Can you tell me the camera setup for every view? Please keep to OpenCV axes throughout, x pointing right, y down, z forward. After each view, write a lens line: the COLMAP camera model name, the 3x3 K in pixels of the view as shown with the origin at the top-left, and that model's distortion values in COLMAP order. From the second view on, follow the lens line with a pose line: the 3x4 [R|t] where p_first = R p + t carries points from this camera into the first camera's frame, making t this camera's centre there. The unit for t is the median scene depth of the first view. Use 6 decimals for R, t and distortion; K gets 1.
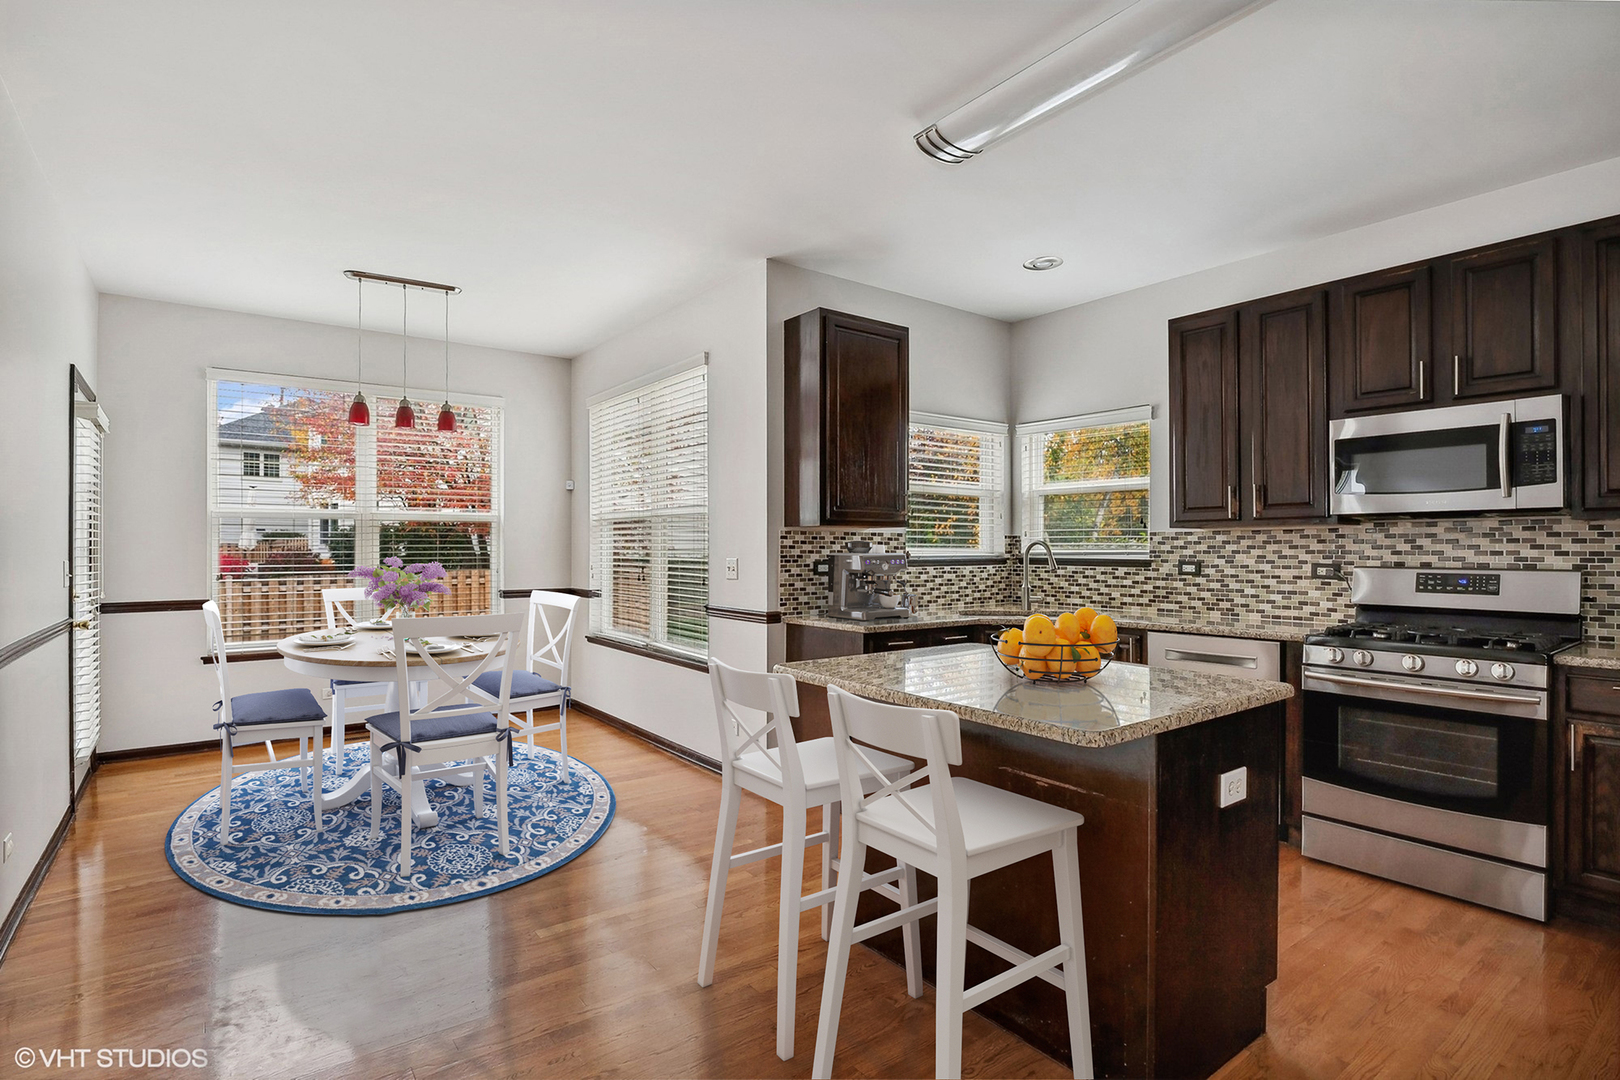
lens RADIAL K [[811.7, 0, 810.0], [0, 811.7, 540.0], [0, 0, 1]] dist [-0.000840, -0.000158]
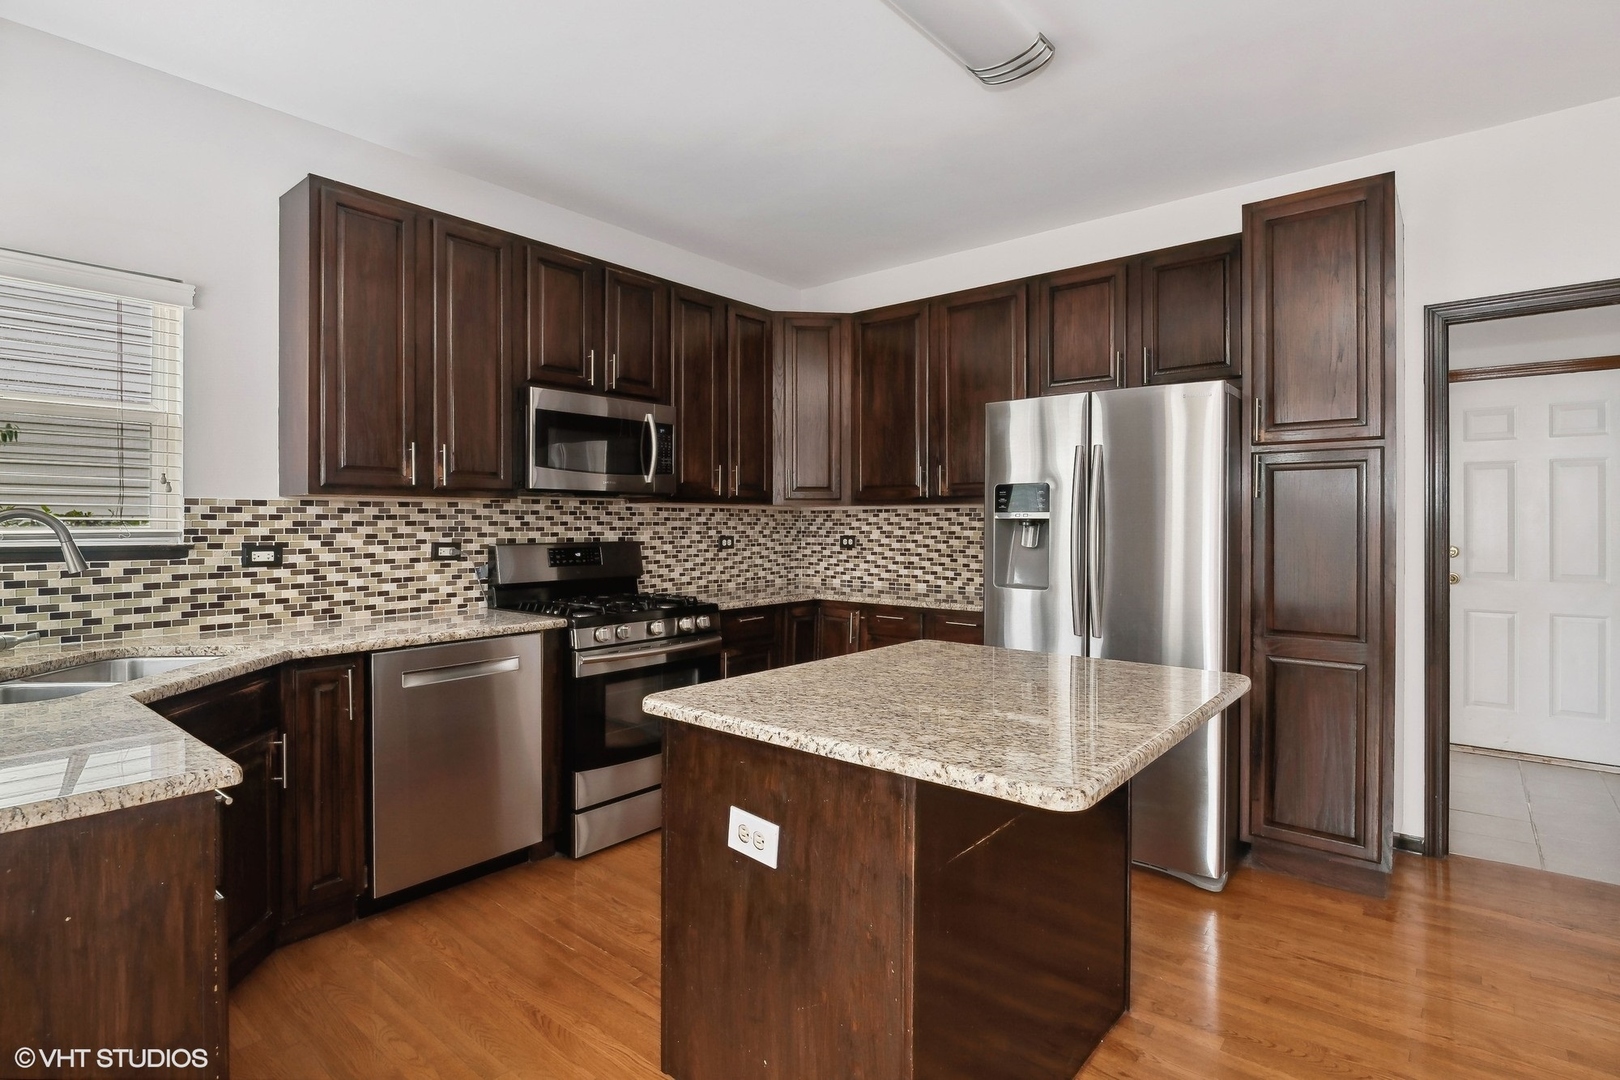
lens RADIAL K [[811.7, 0, 810.0], [0, 811.7, 540.0], [0, 0, 1]] dist [-0.000840, -0.000158]
pose [[-0.233000, -0.022168, 0.972224, -0.287292], [-0.011408, 0.999734, 0.020061, 0.004242], [-0.972410, -0.006417, -0.233191, 0.780837]]
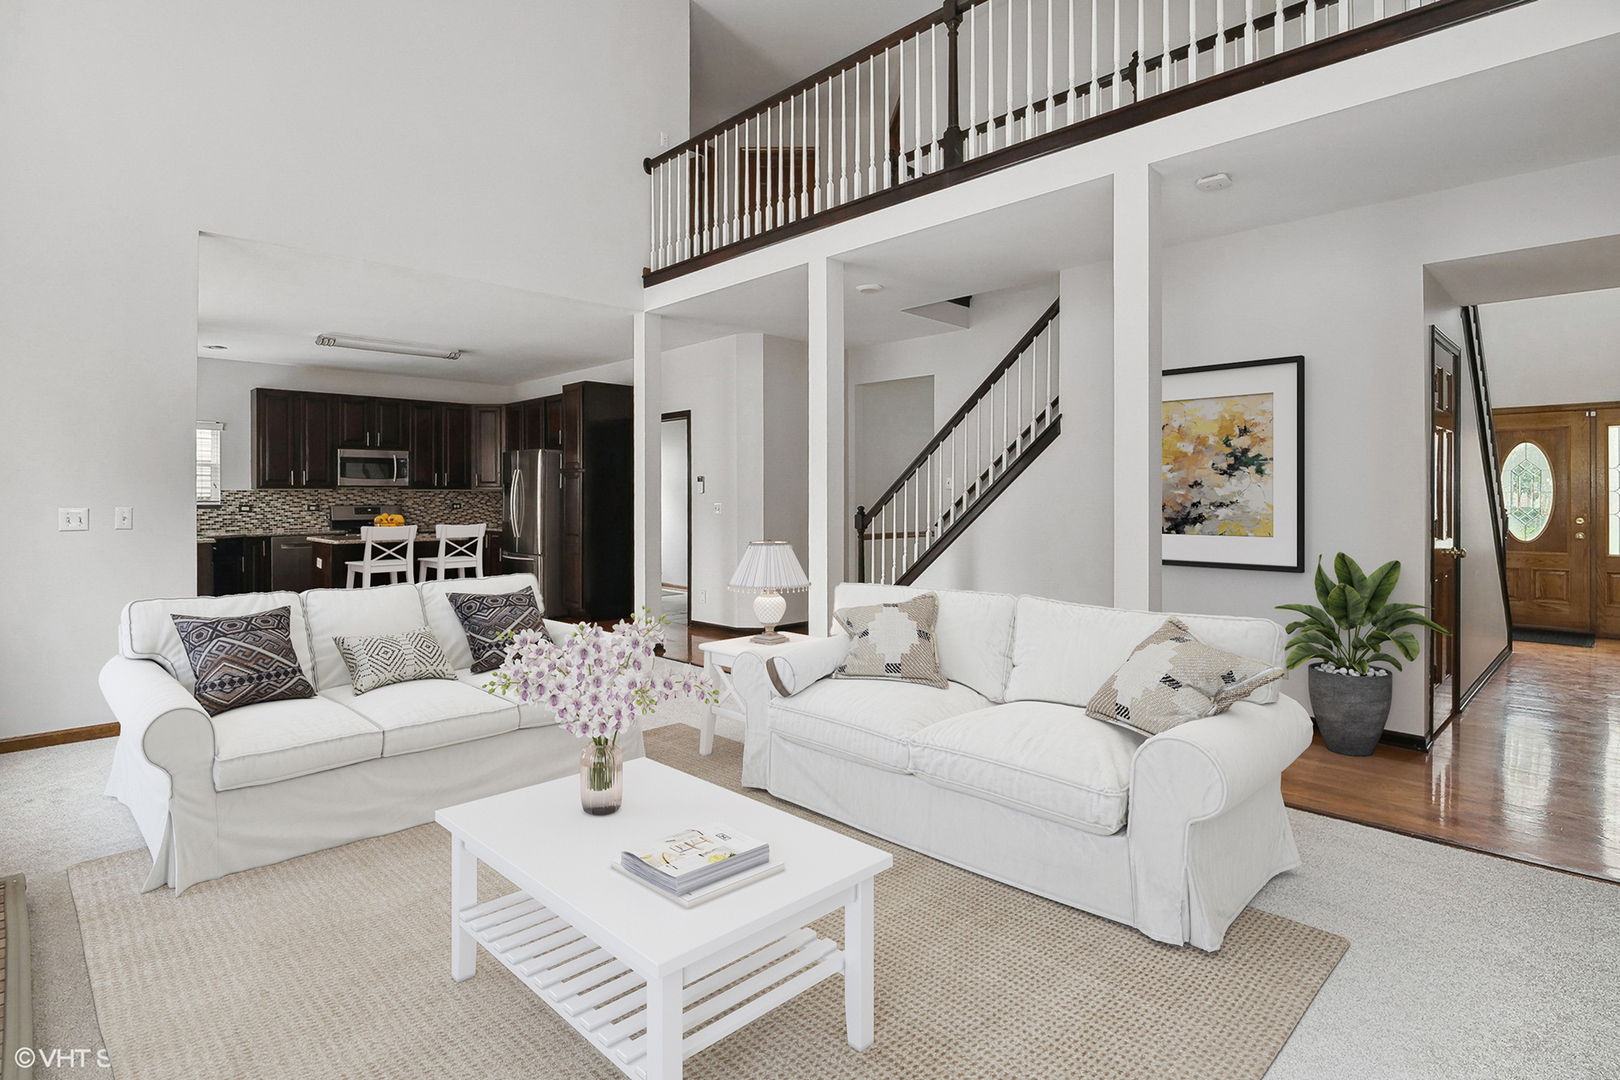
lens RADIAL K [[825.2, 0, 803.3], [0, 825.2, 505.6], [0, 0, 1]] dist [-0.003175, -0.000444]
pose [[-0.127193, -0.004343, 0.991868, -1.872025], [-0.003040, 0.999987, 0.003988, 0.016361], [-0.991873, -0.002508, -0.127205, -0.123036]]
